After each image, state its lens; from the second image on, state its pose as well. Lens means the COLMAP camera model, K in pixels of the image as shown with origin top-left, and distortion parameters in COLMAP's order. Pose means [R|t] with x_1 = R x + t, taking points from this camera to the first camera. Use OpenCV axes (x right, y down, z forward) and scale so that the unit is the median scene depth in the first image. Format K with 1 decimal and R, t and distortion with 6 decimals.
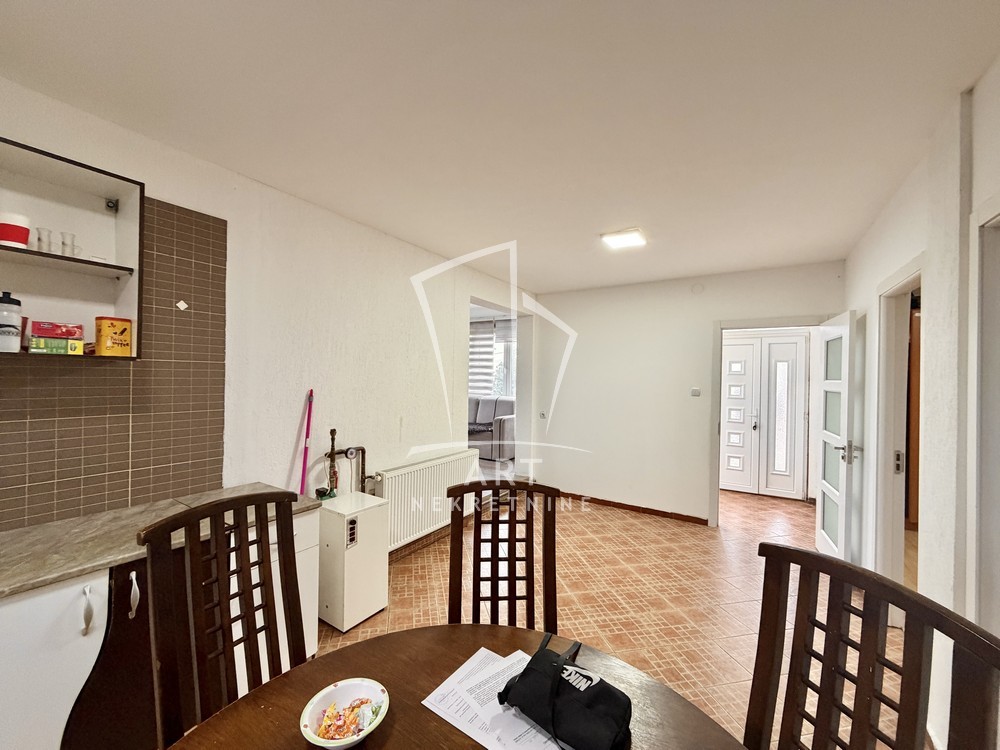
lens RADIAL K [[398.4, 0, 494.6], [0, 398.4, 376.4], [0, 0, 1]] dist [-0.000061, -0.000008]
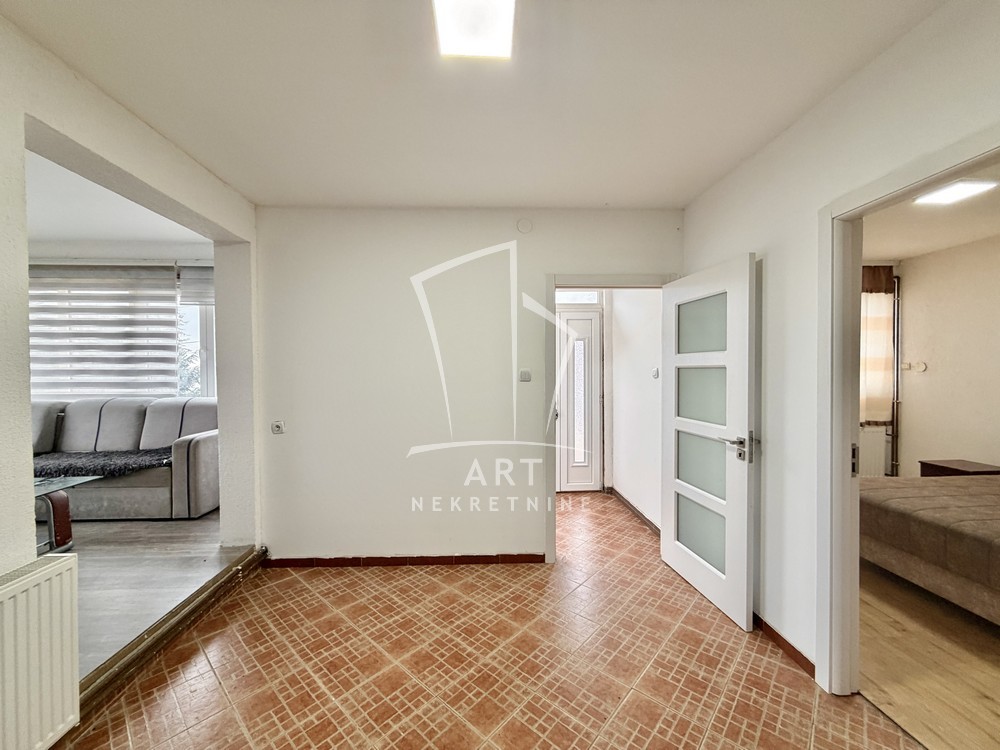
lens RADIAL K [[398.4, 0, 496.8], [0, 398.4, 375.0], [0, 0, 1]] dist [-0.000061, -0.000008]
pose [[0.810564, -0.029937, 0.584885, 0.055817], [0.020508, 0.999531, 0.022739, 0.020910], [-0.585291, -0.006437, 0.810798, 0.448828]]
